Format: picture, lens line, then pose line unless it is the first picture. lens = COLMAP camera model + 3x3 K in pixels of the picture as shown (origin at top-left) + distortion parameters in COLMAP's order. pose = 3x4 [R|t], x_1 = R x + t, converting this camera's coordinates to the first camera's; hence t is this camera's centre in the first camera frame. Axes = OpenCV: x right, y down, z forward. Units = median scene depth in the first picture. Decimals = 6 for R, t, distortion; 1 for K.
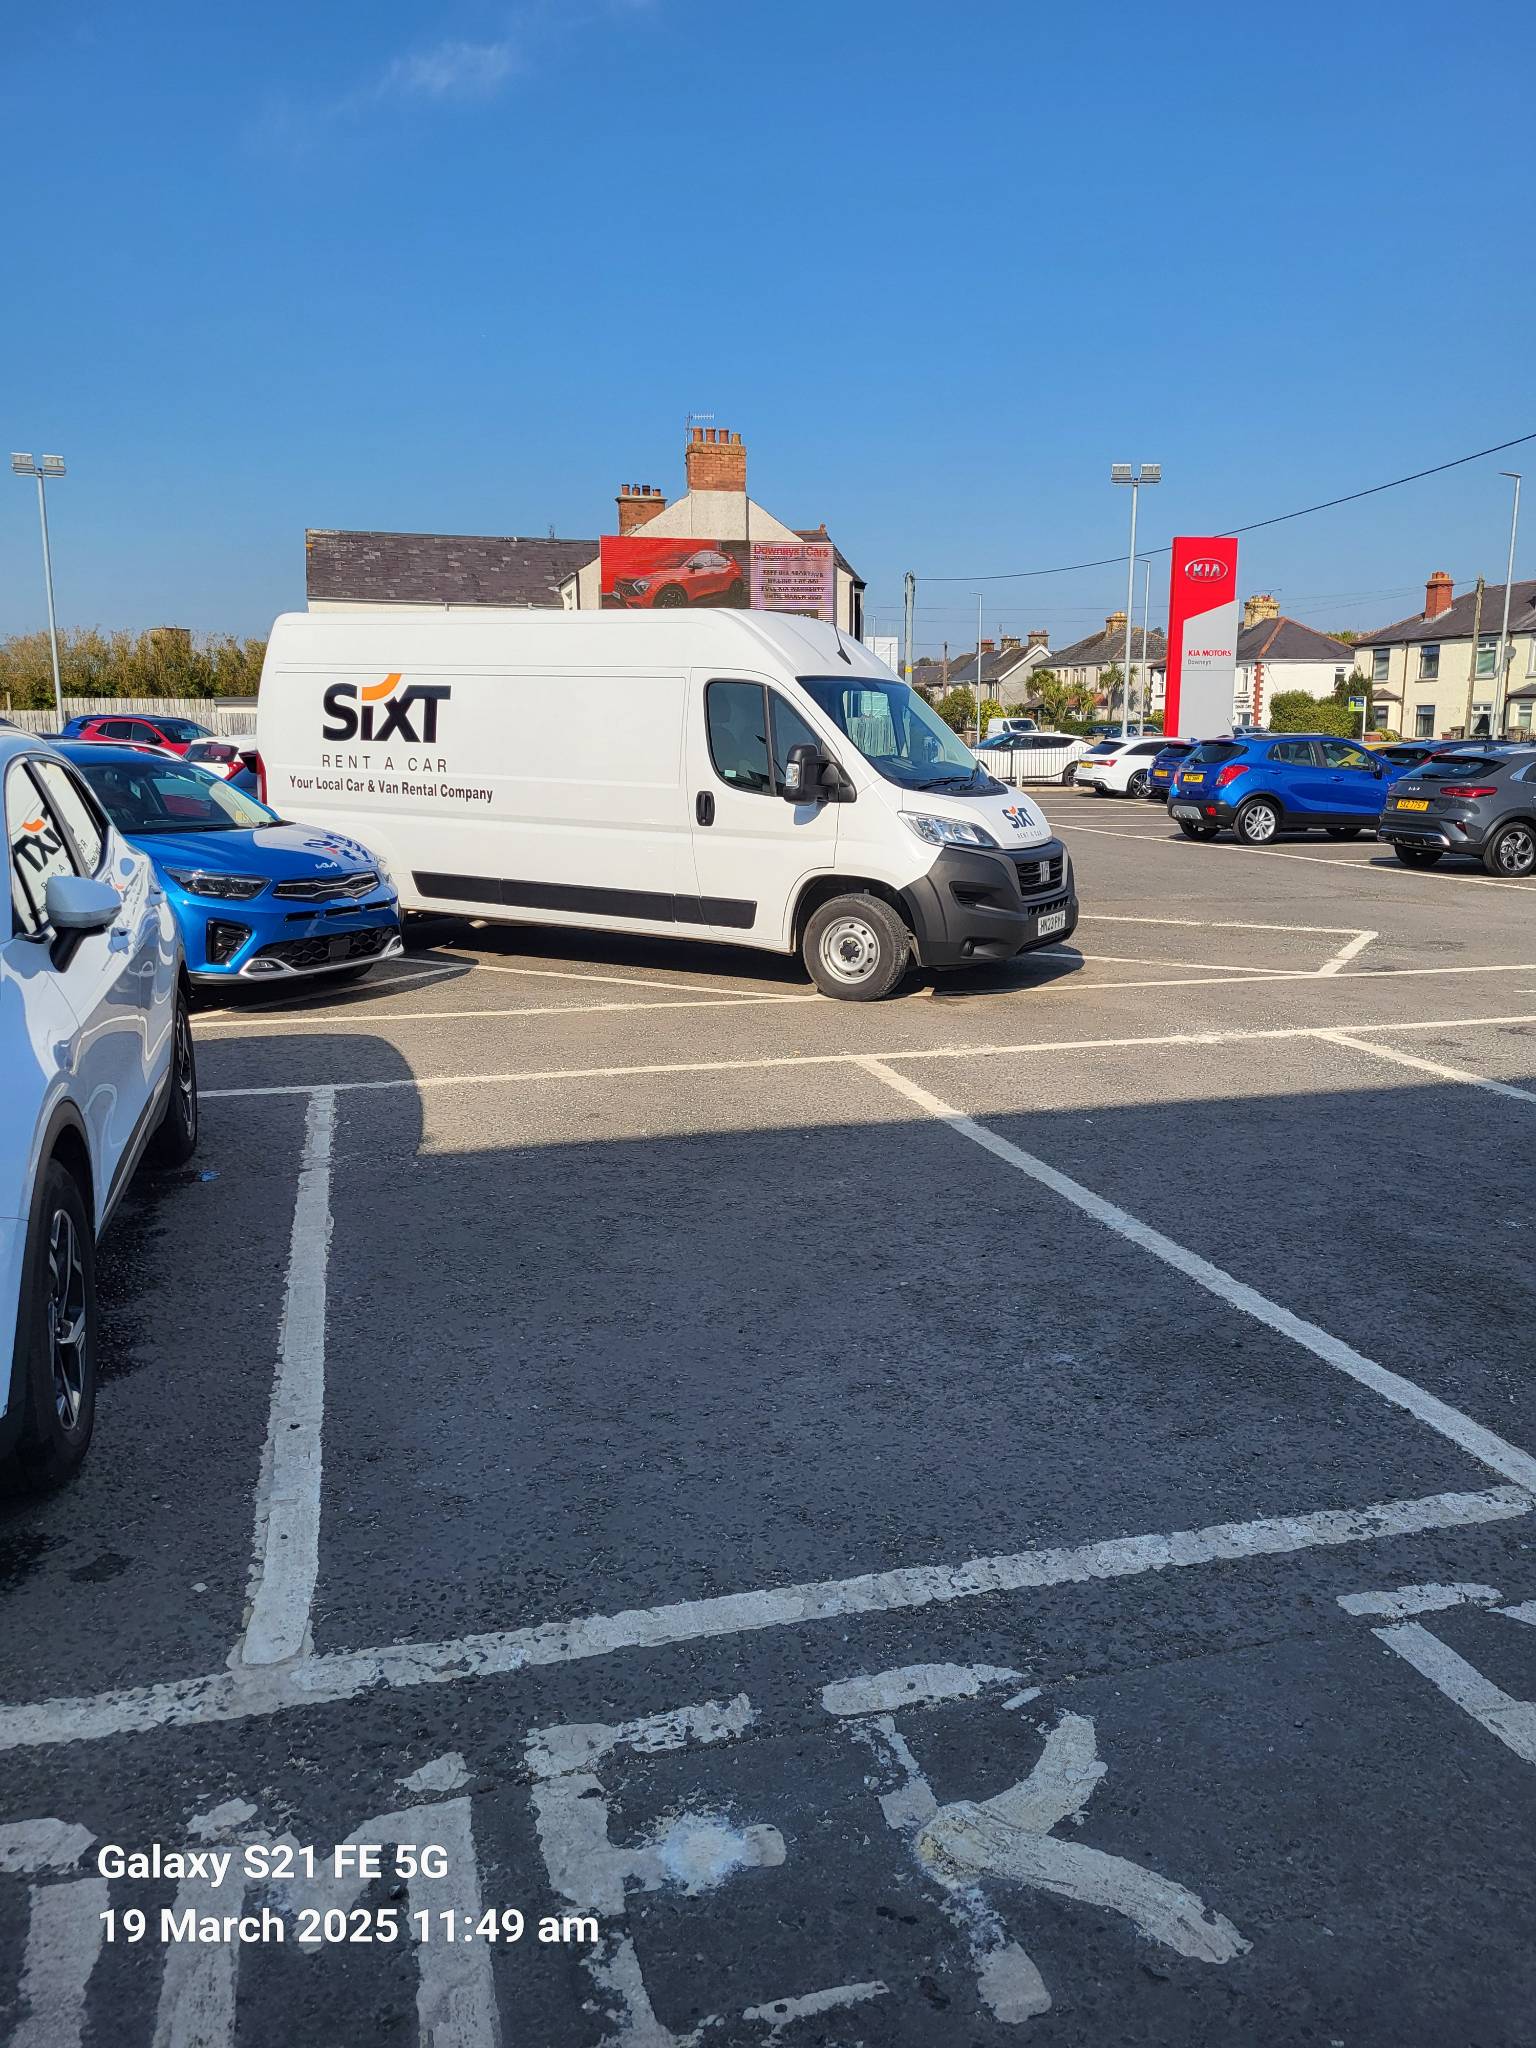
lens RADIAL K [[1496.8, 0, 768.0], [0, 1496.8, 1024.0], [0, 0, 1]] dist [0.040341, 0.000949]
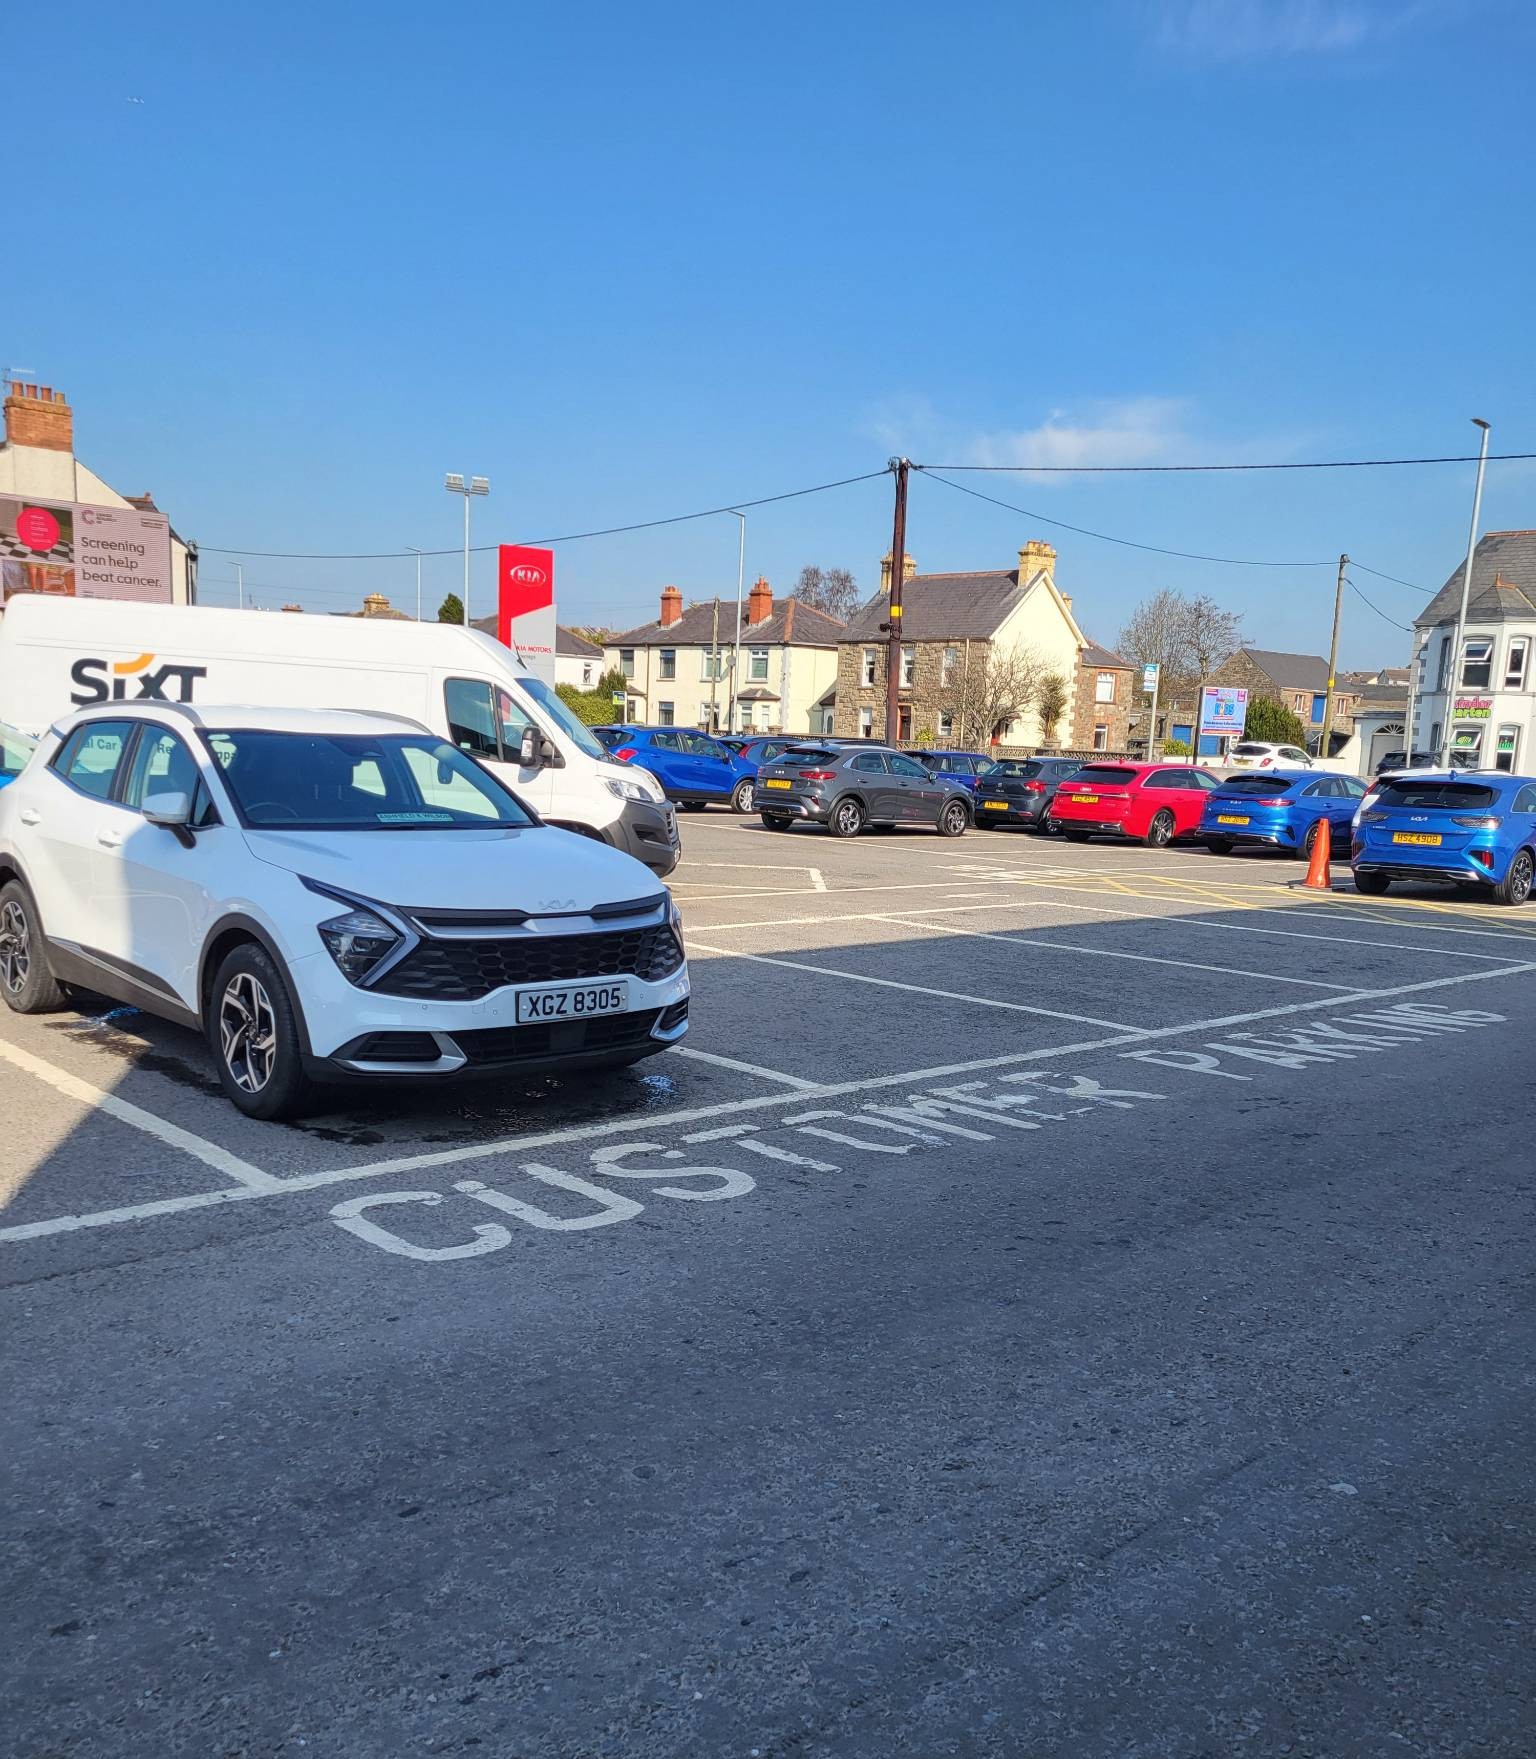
lens RADIAL K [[1585.7, 0, 768.0], [0, 1585.7, 879.5], [0, 0, 1]] dist [0.148022, -0.184163]
pose [[0.875111, -0.011558, 0.483785, -0.258690], [0.053336, 0.995928, -0.072685, 0.039513], [-0.480975, 0.089410, 0.872163, -0.205002]]
